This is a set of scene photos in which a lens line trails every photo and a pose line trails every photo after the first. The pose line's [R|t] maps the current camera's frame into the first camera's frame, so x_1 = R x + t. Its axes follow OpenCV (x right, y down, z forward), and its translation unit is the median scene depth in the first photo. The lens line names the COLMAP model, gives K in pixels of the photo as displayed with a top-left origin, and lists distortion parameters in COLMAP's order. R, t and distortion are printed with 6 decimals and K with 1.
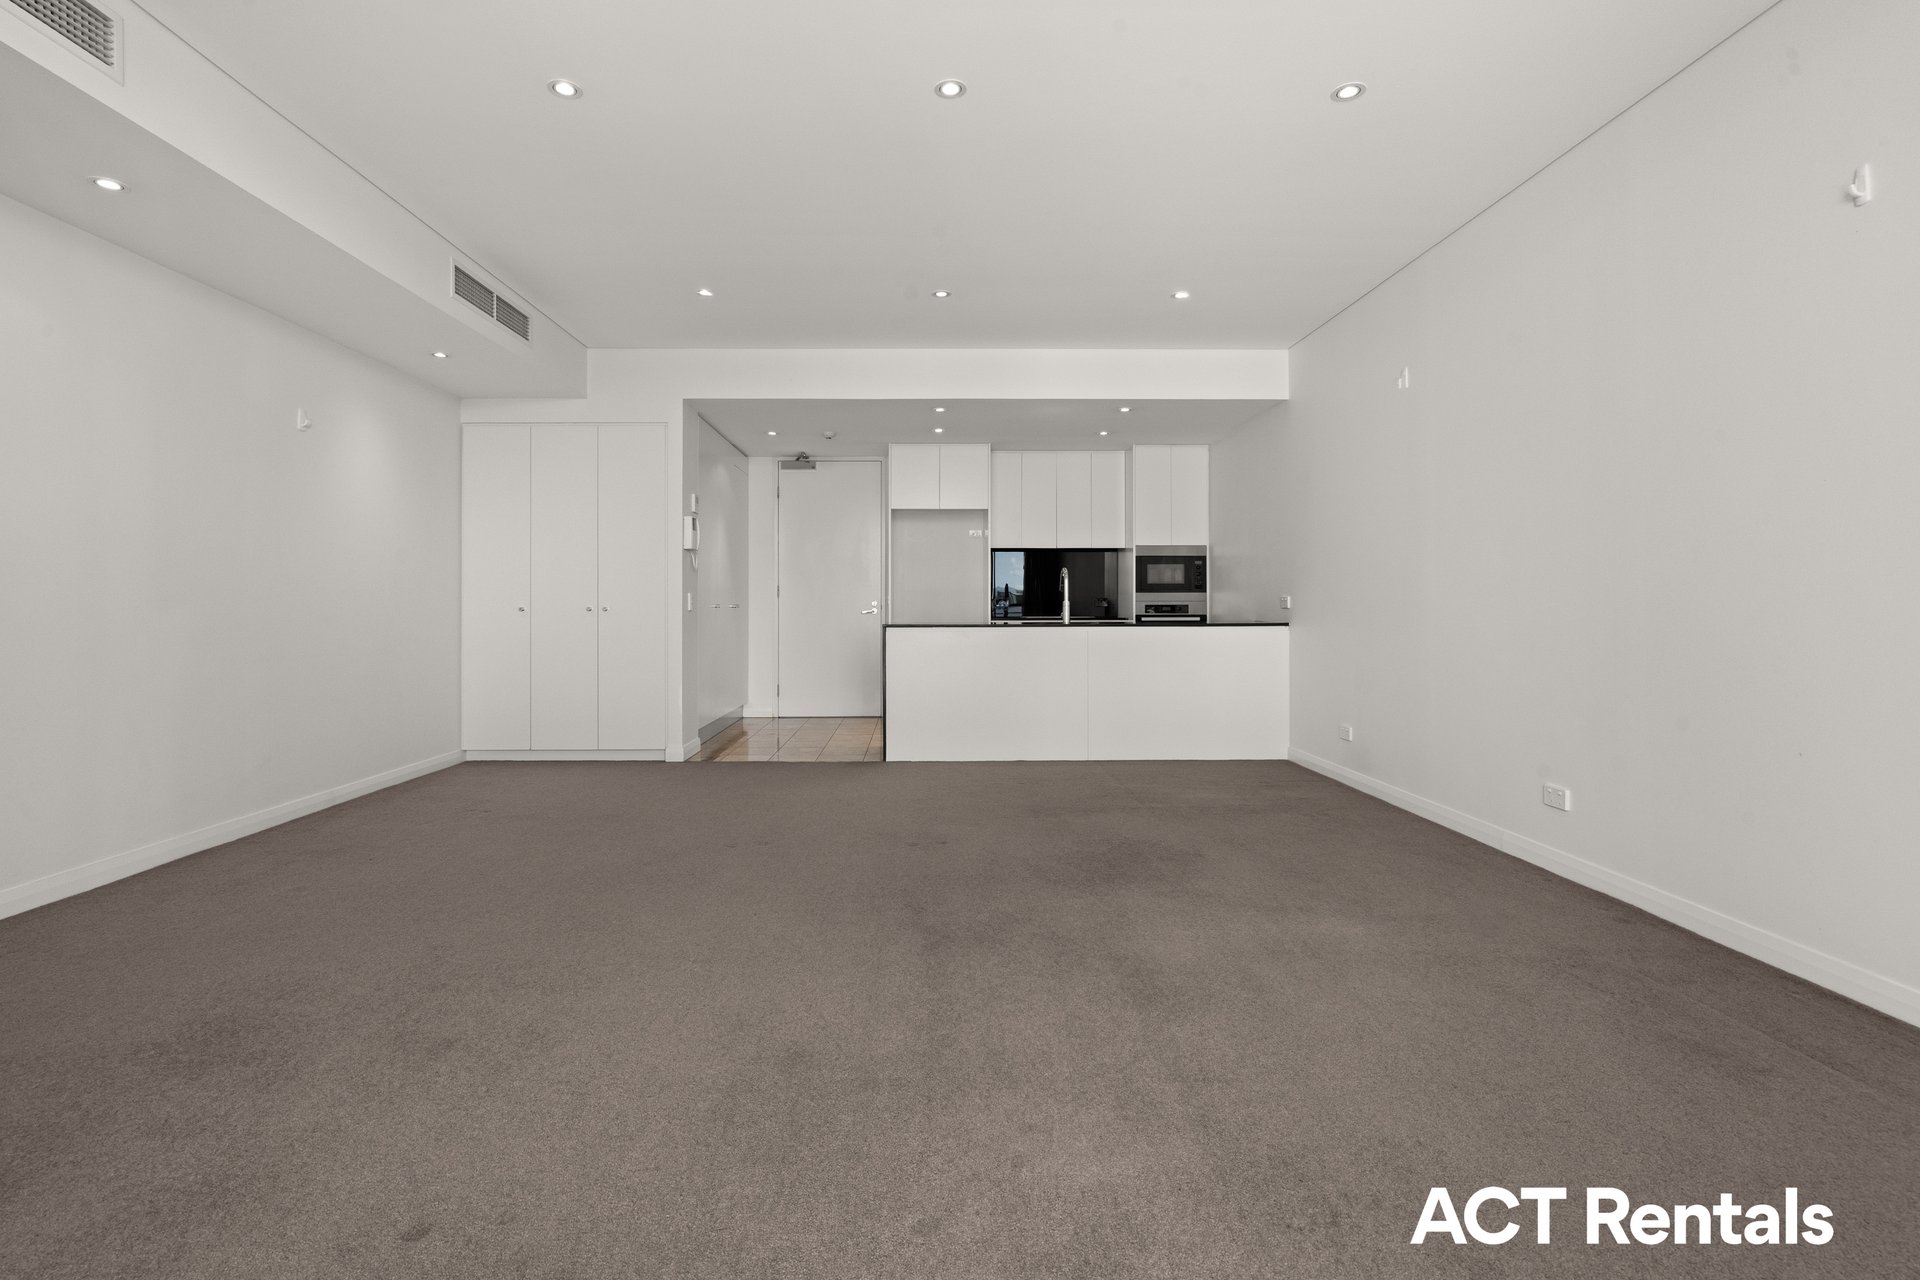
lens RADIAL K [[880.3, 0, 953.3], [0, 880.3, 635.6], [0, 0, 1]] dist [-0.000732, -0.000100]
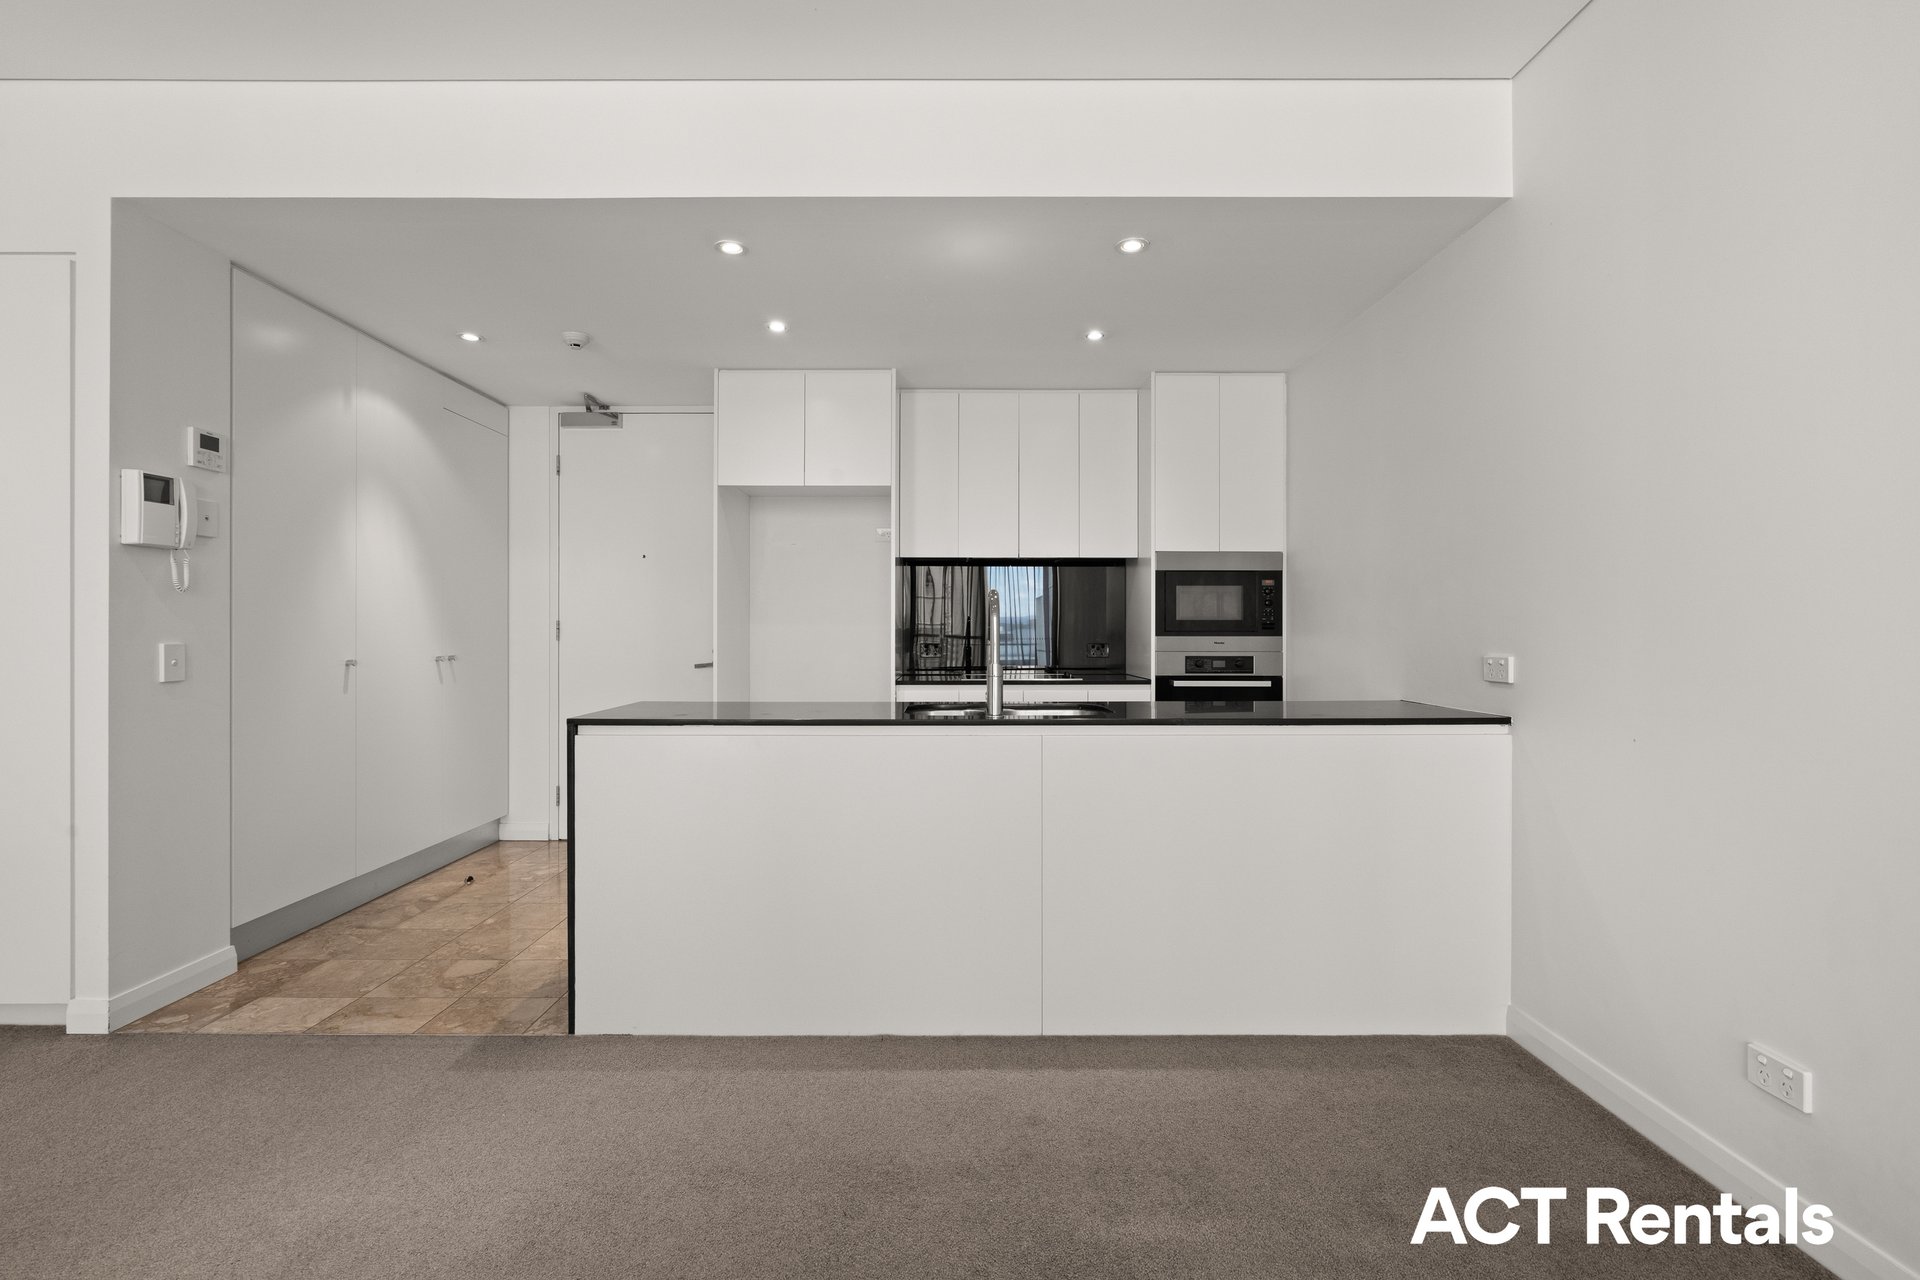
lens RADIAL K [[880.3, 0, 953.3], [0, 880.3, 635.6], [0, 0, 1]] dist [-0.000732, -0.000100]
pose [[0.999862, 0.004162, -0.016071, 0.087388], [-0.004614, 0.999593, -0.028159, -0.032638], [0.015947, 0.028229, 0.999474, 0.437306]]
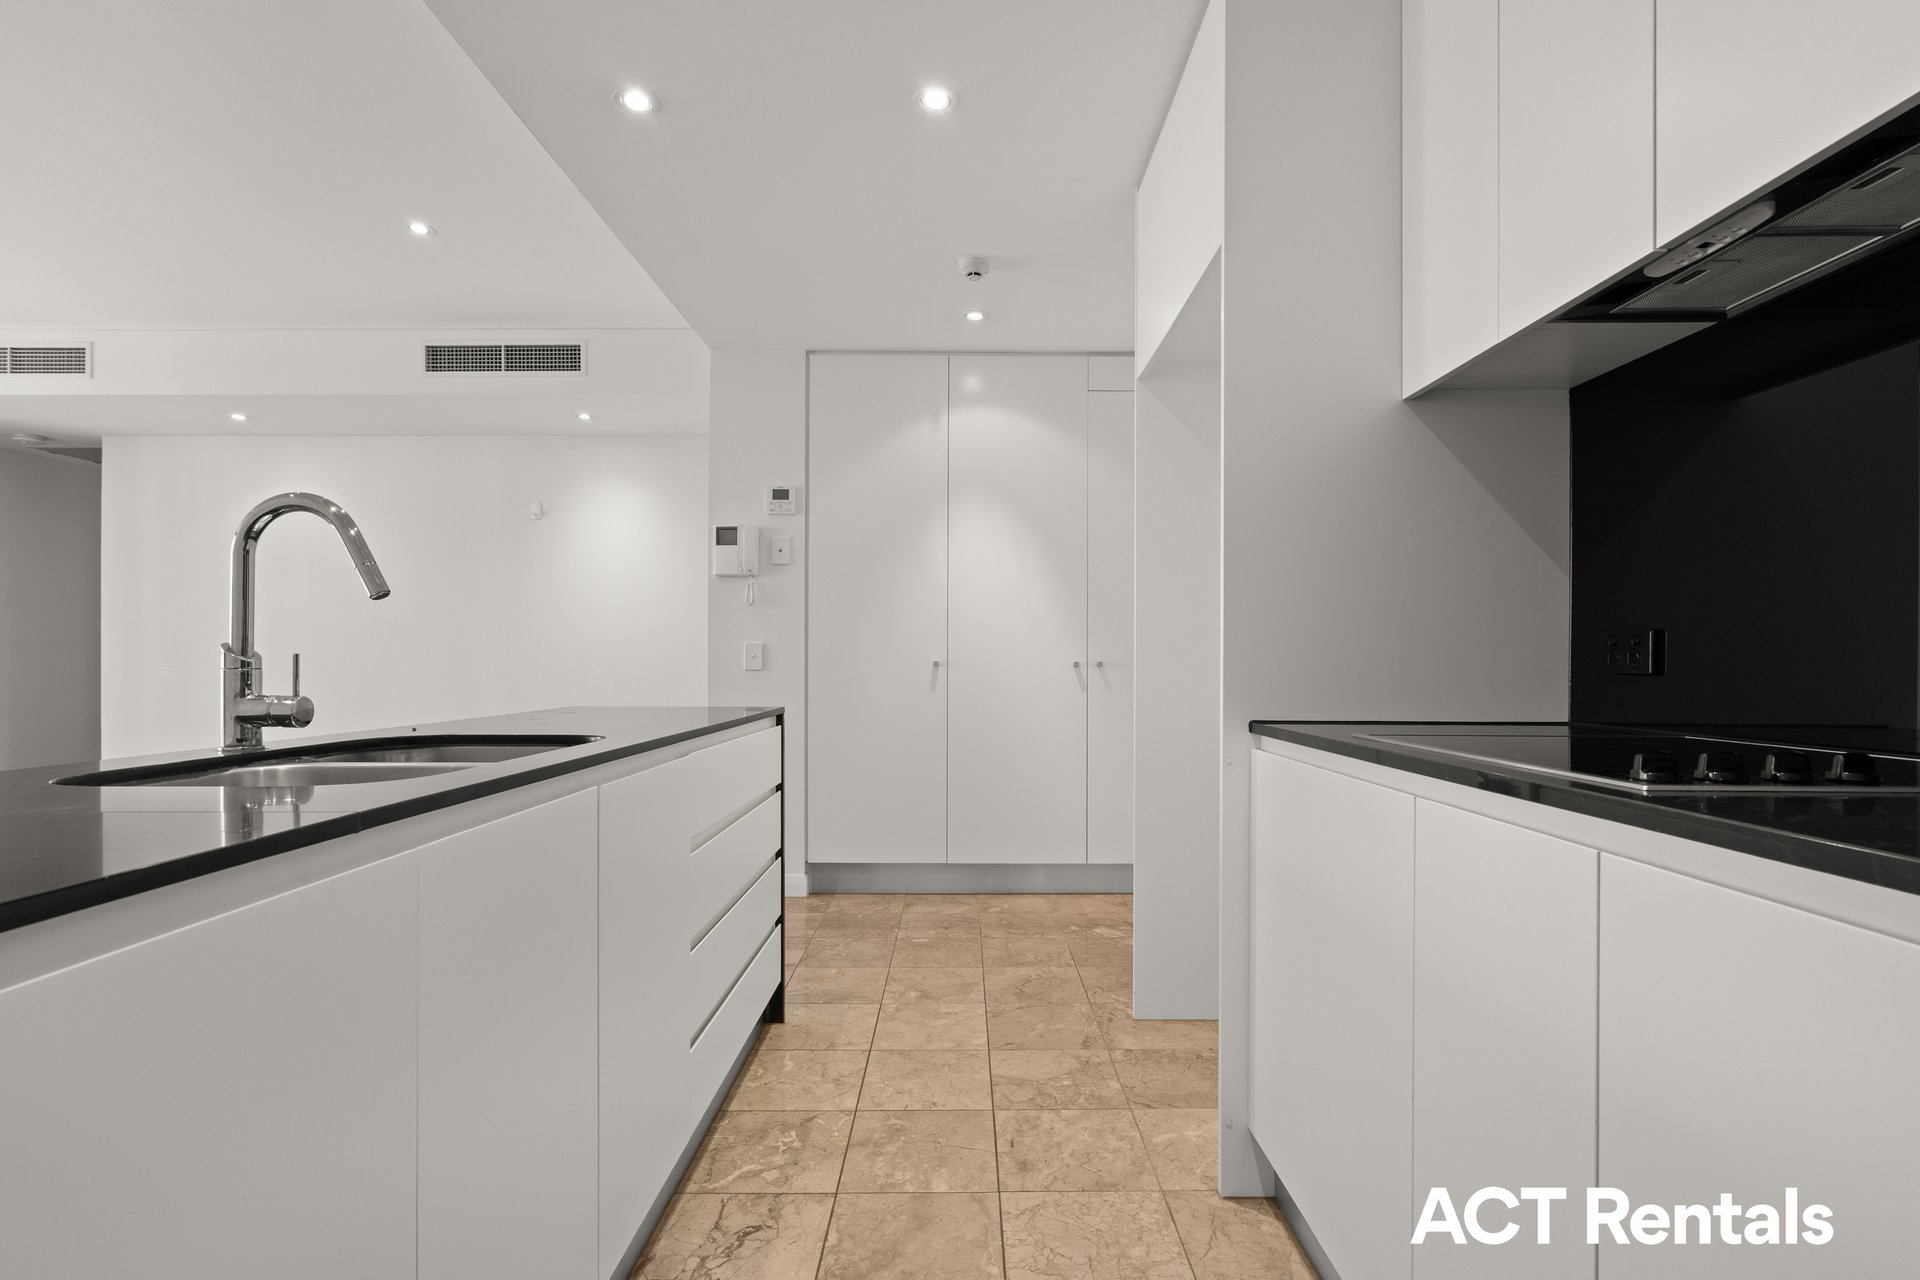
lens RADIAL K [[870.1, 0, 957.5], [0, 870.1, 661.3], [0, 0, 1]] dist [-0.000674, -0.000305]
pose [[-0.024388, 0.002395, -0.999700, 0.262580], [-0.036713, 0.999320, 0.003290, -0.033278], [0.999028, 0.036782, -0.024284, 0.922539]]
